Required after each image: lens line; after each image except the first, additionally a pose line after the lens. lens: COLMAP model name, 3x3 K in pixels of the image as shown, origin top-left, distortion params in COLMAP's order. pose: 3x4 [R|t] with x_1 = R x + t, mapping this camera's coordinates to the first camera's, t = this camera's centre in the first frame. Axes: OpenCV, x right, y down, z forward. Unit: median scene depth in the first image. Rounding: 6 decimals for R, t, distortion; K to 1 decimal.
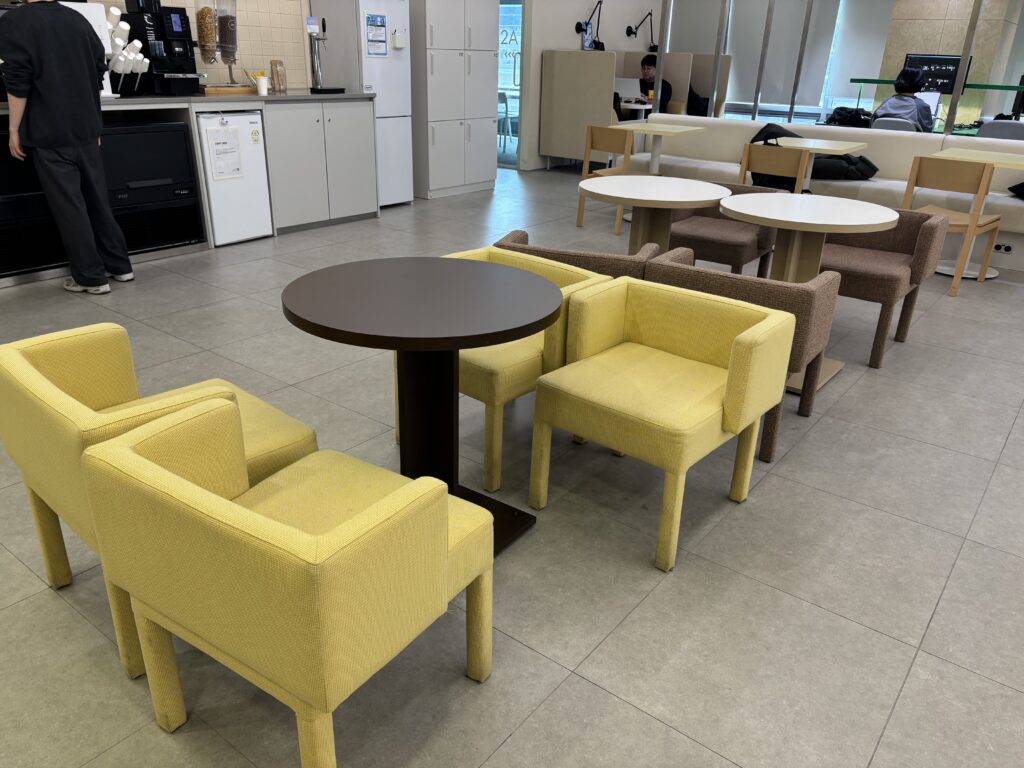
lens RADIAL K [[775.6, 0, 513.7], [0, 775.6, 379.9], [0, 0, 1]] dist [0.046909, -0.034969]
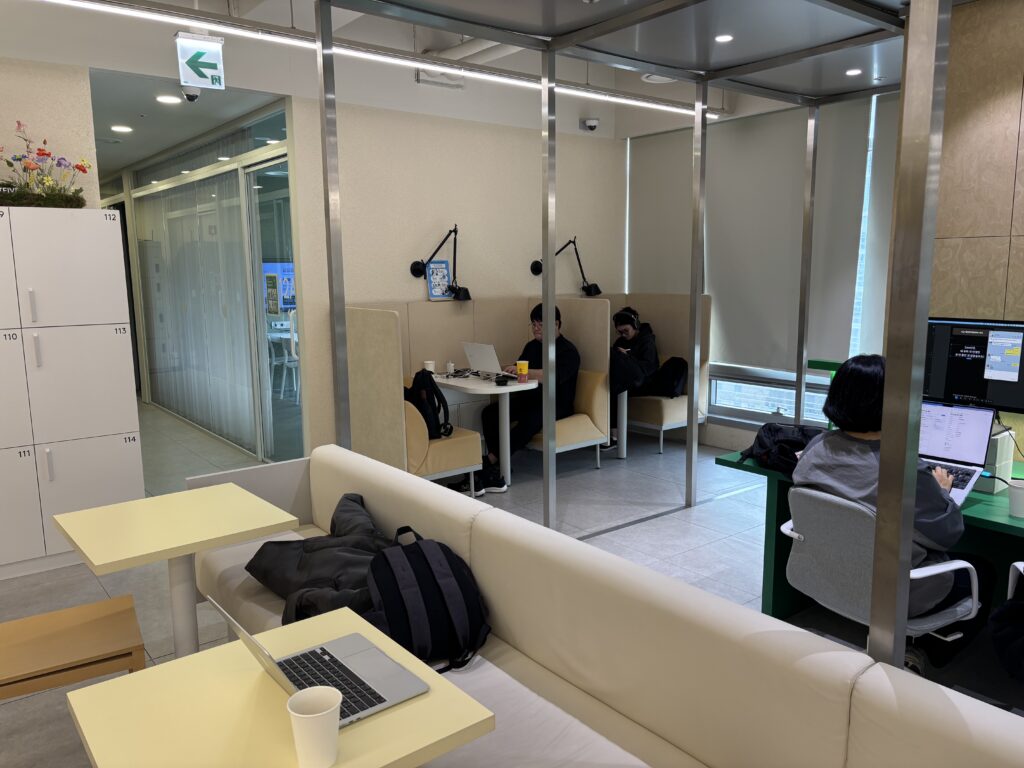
lens RADIAL K [[775.6, 0, 505.0], [0, 775.6, 385.8], [0, 0, 1]] dist [0.046909, -0.034969]
pose [[0.968055, -0.002955, -0.250722, 0.463086], [-0.059187, 0.968981, -0.239943, -0.307011], [0.243654, 0.247117, 0.937852, 0.650908]]
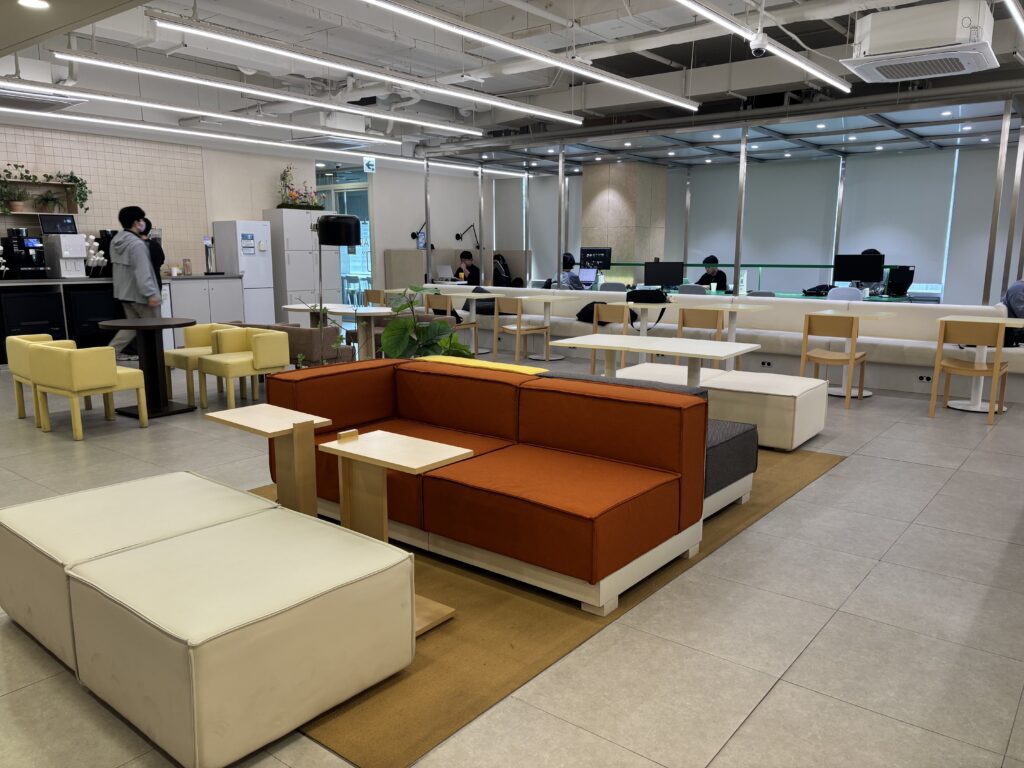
lens RADIAL K [[775.6, 0, 512.6], [0, 775.6, 388.6], [0, 0, 1]] dist [0.046909, -0.034969]
pose [[0.999494, -0.022869, -0.022094, 0.451768], [0.017406, 0.974952, -0.221734, 0.278093], [0.026611, 0.221238, 0.974857, -0.628508]]
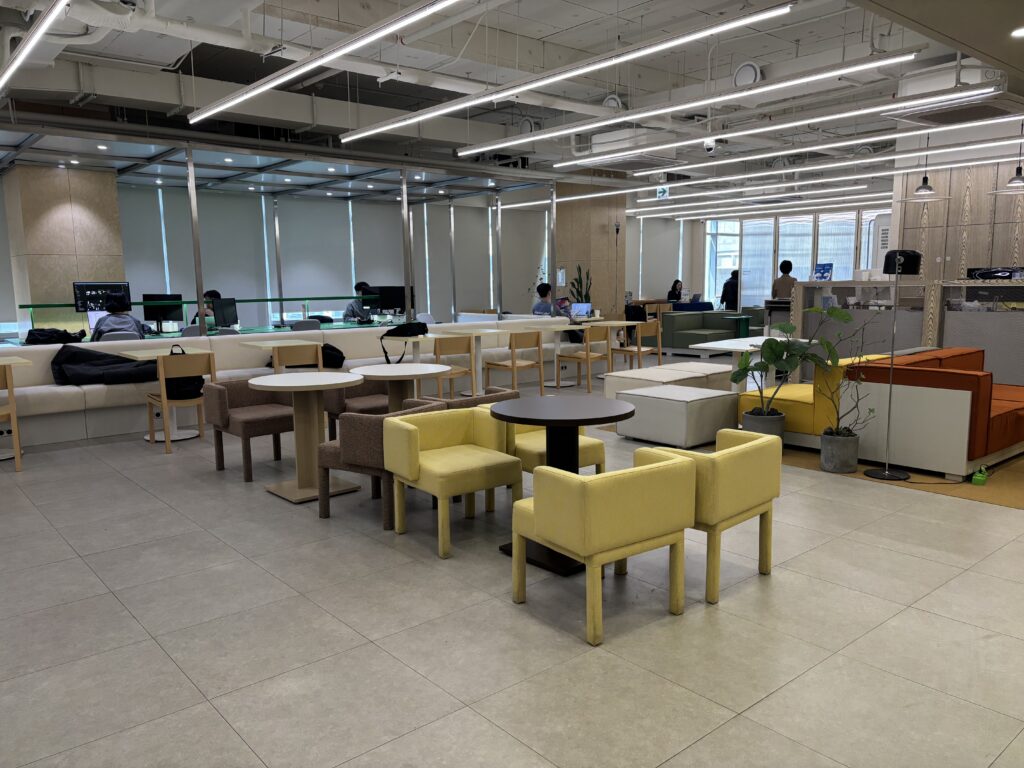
lens RADIAL K [[775.6, 0, 521.2], [0, 775.6, 383.4], [0, 0, 1]] dist [0.046909, -0.034969]
pose [[0.207146, -0.165124, 0.964274, -0.611207], [0.397217, 0.914947, 0.071347, -0.108514], [-0.894041, 0.368247, 0.255117, 0.180511]]
